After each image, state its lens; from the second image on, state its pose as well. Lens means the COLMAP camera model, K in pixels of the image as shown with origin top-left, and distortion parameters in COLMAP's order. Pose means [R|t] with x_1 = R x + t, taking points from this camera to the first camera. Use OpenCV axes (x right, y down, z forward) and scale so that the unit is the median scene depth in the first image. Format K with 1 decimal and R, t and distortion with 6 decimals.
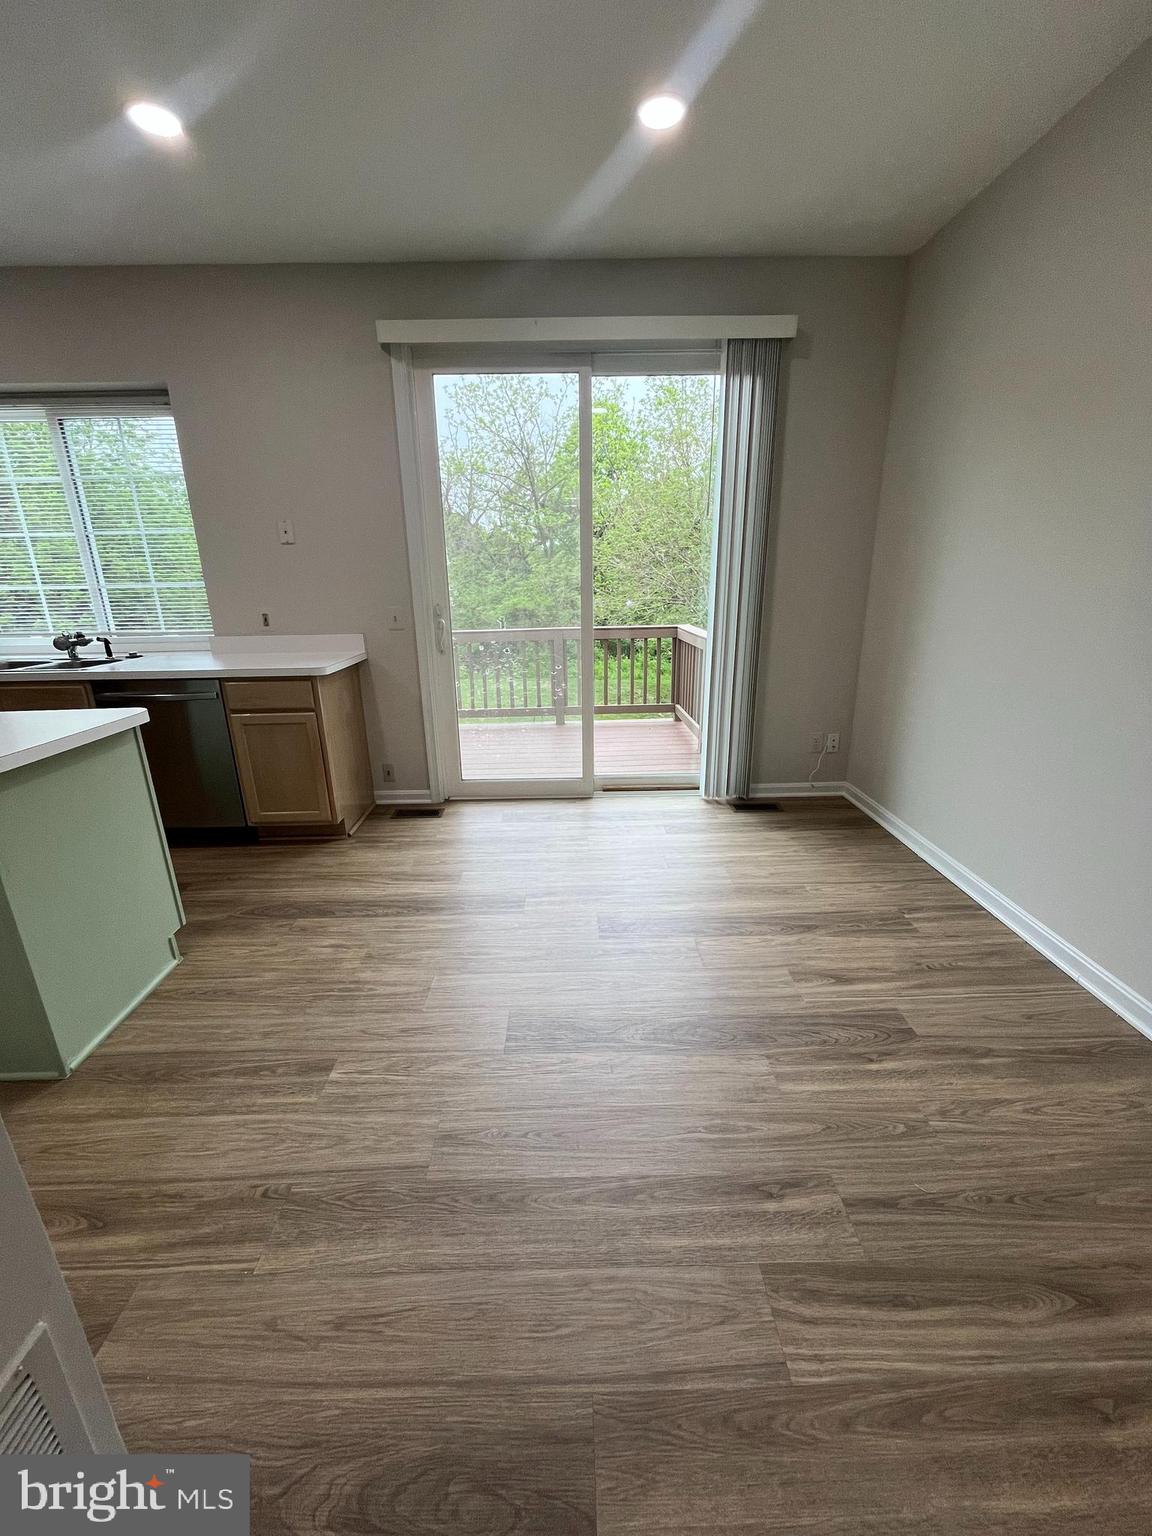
lens RADIAL K [[623.8, 0, 576.2], [0, 623.8, 769.2], [0, 0, 1]] dist [-0.003265, 0.000282]
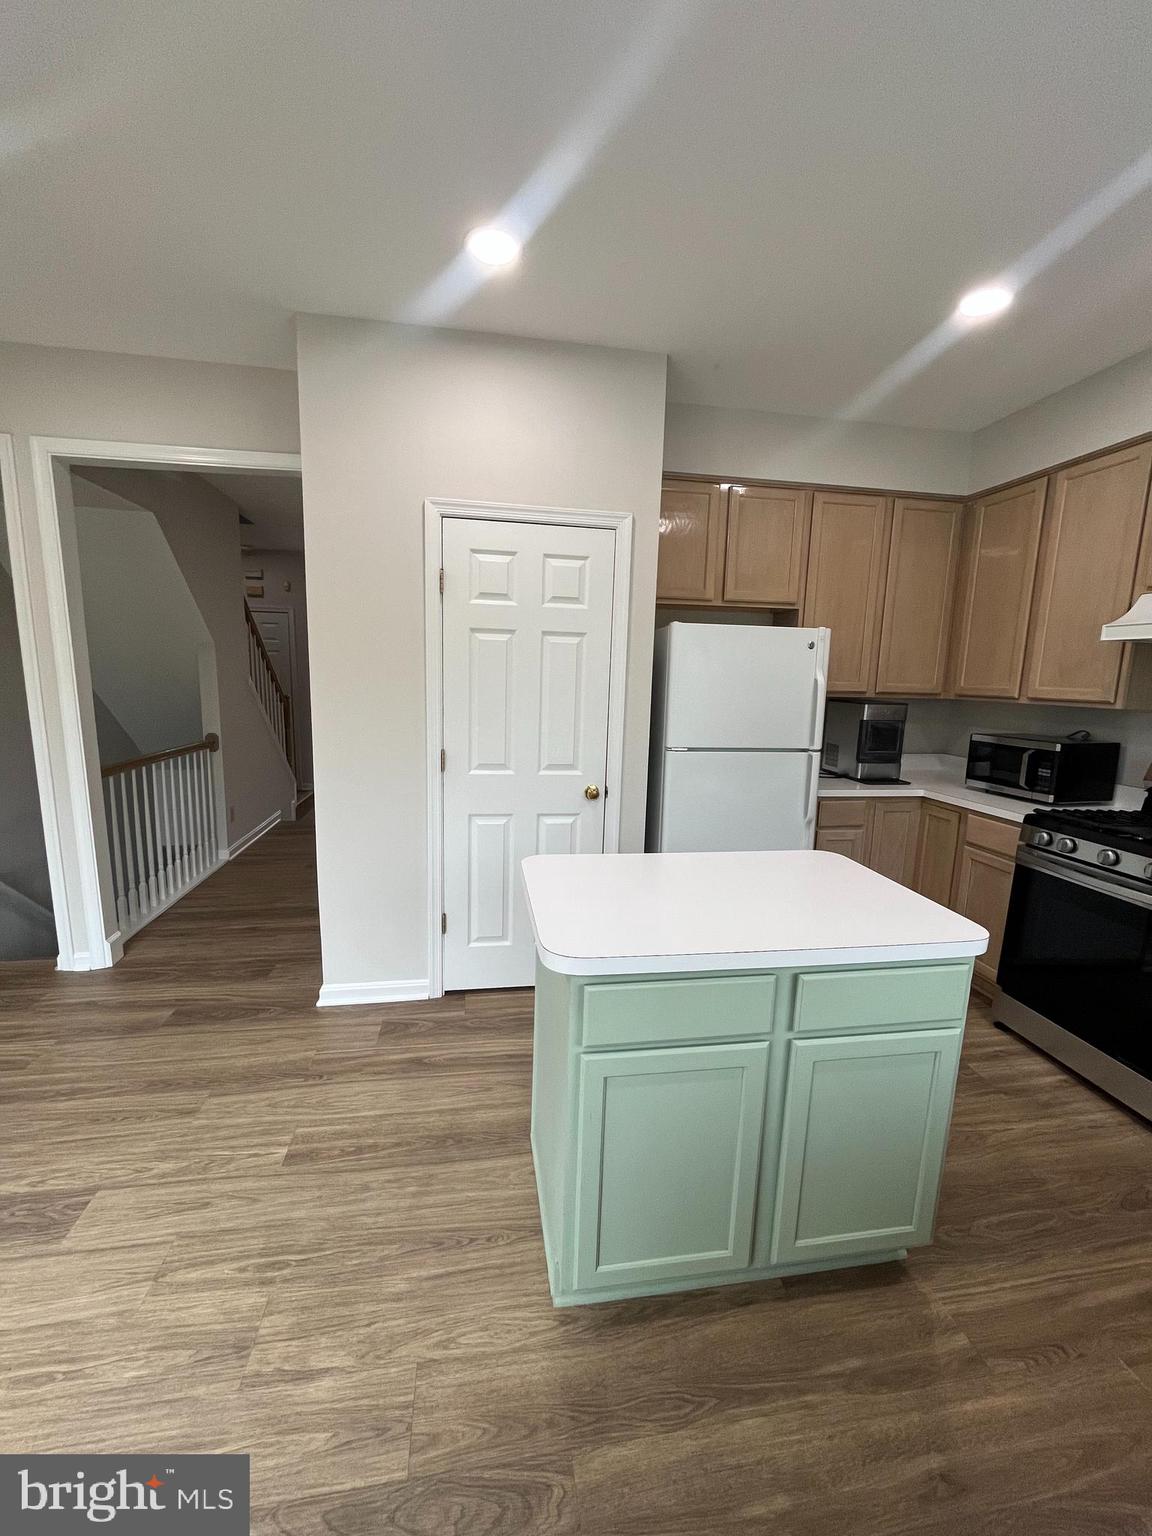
lens RADIAL K [[623.8, 0, 578.0], [0, 623.8, 773.7], [0, 0, 1]] dist [-0.003265, 0.000282]
pose [[-0.988992, 0.017543, -0.146927, -0.585404], [-0.050534, 0.893206, 0.446800, -0.481607], [0.139074, 0.449306, -0.882487, 1.354313]]
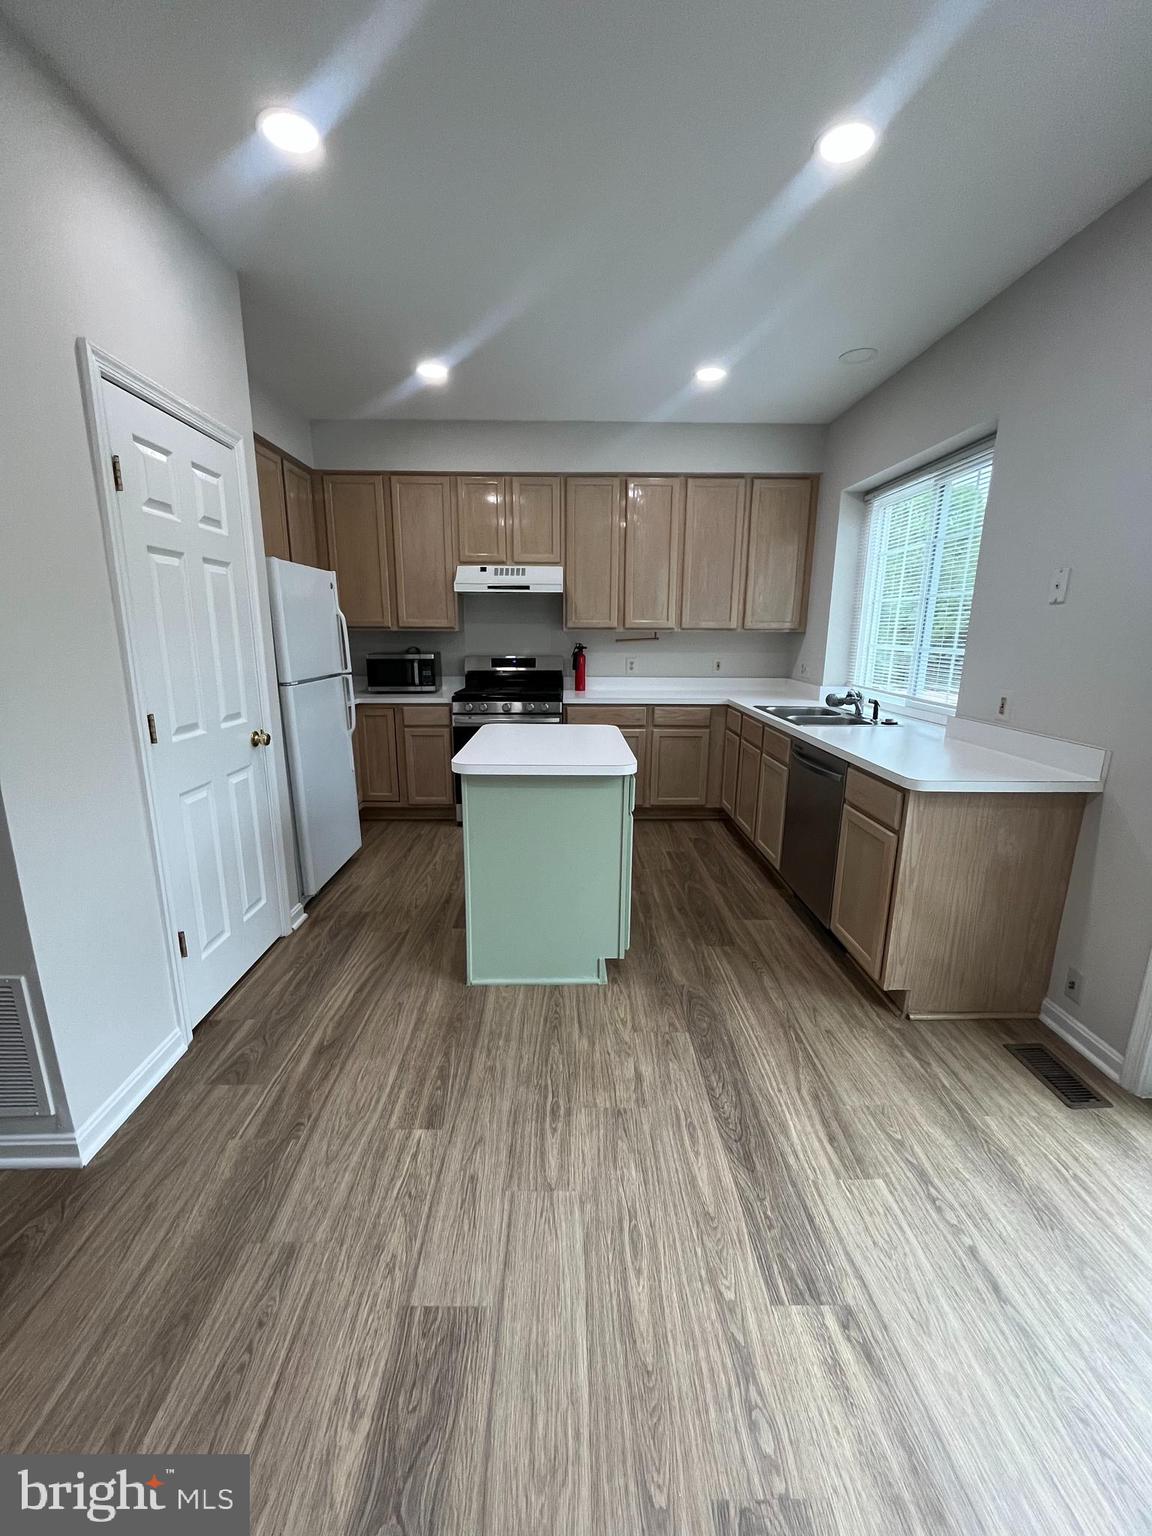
lens RADIAL K [[623.8, 0, 577.4], [0, 623.8, 772.0], [0, 0, 1]] dist [-0.003265, 0.000282]
pose [[0.005866, 0.242460, -0.970144, 0.356882], [-0.307358, 0.923634, 0.228978, -0.285607], [0.951576, 0.296838, 0.079940, 0.769964]]
